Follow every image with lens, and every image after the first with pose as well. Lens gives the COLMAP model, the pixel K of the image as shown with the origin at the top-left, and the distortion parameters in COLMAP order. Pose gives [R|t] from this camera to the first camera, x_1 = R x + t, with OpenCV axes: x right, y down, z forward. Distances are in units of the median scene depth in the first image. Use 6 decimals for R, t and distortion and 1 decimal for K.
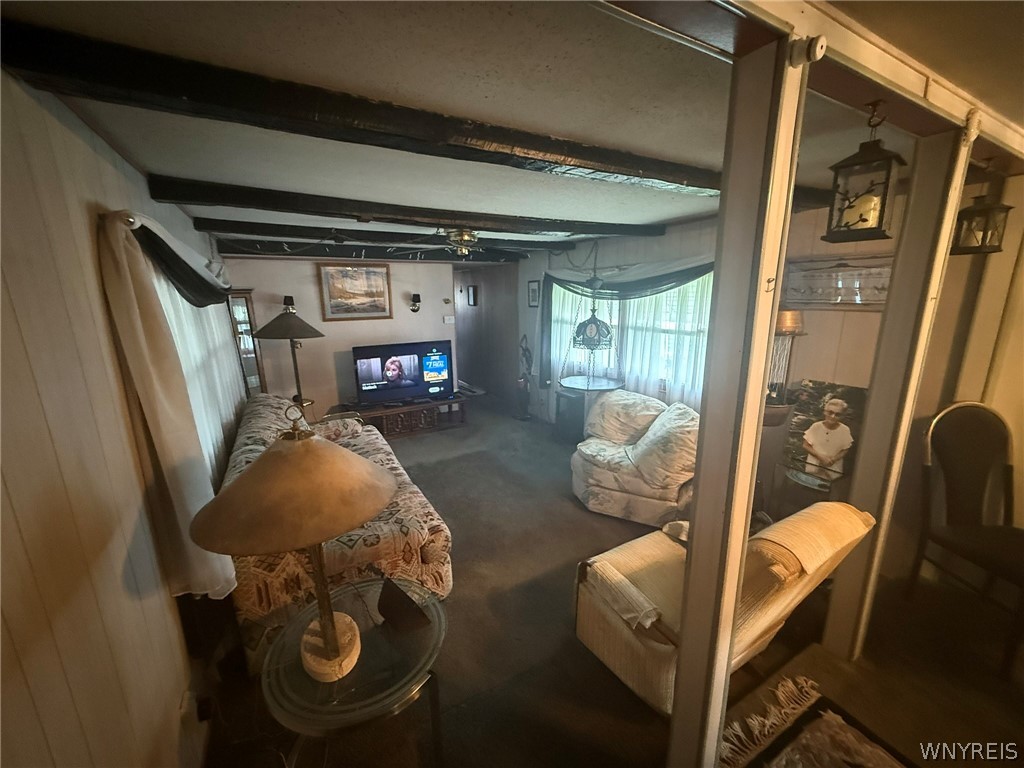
lens RADIAL K [[409.5, 0, 511.6], [0, 409.5, 385.6], [0, 0, 1]] dist [0.000054, 0.002028]
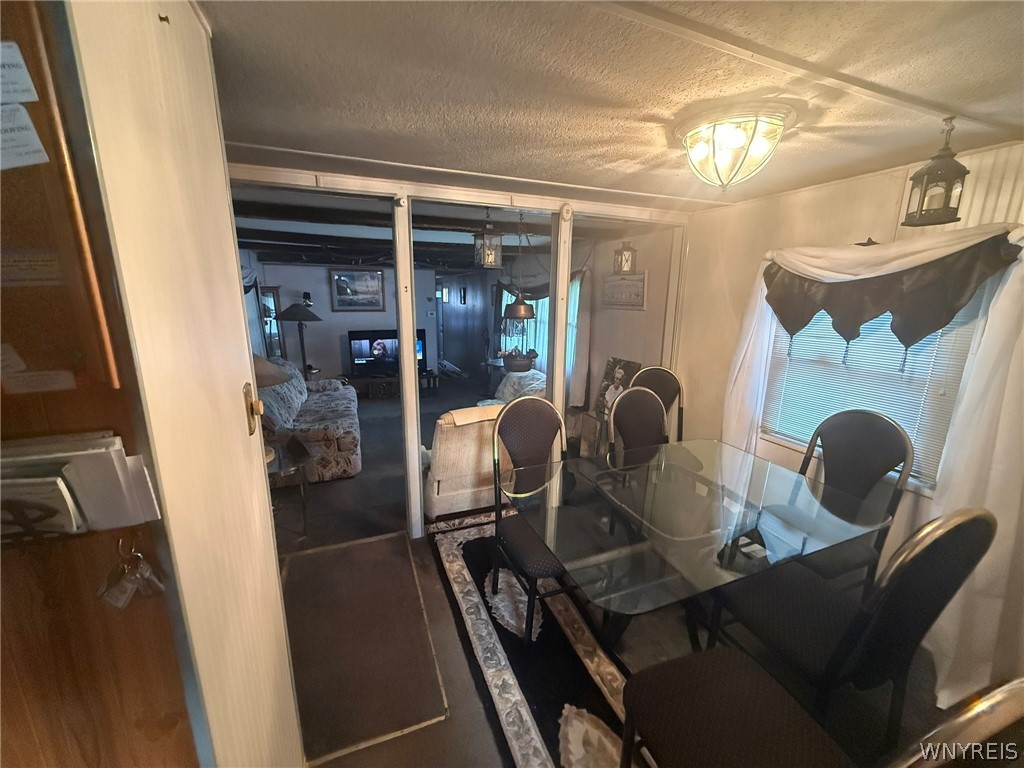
lens RADIAL K [[409.5, 0, 513.8], [0, 409.5, 386.2], [0, 0, 1]] dist [0.000054, 0.002028]
pose [[0.991102, 0.051249, -0.122844, 0.327452], [-0.052058, 0.998638, -0.003386, 0.064719], [0.122504, 0.009751, 0.992420, -0.278293]]
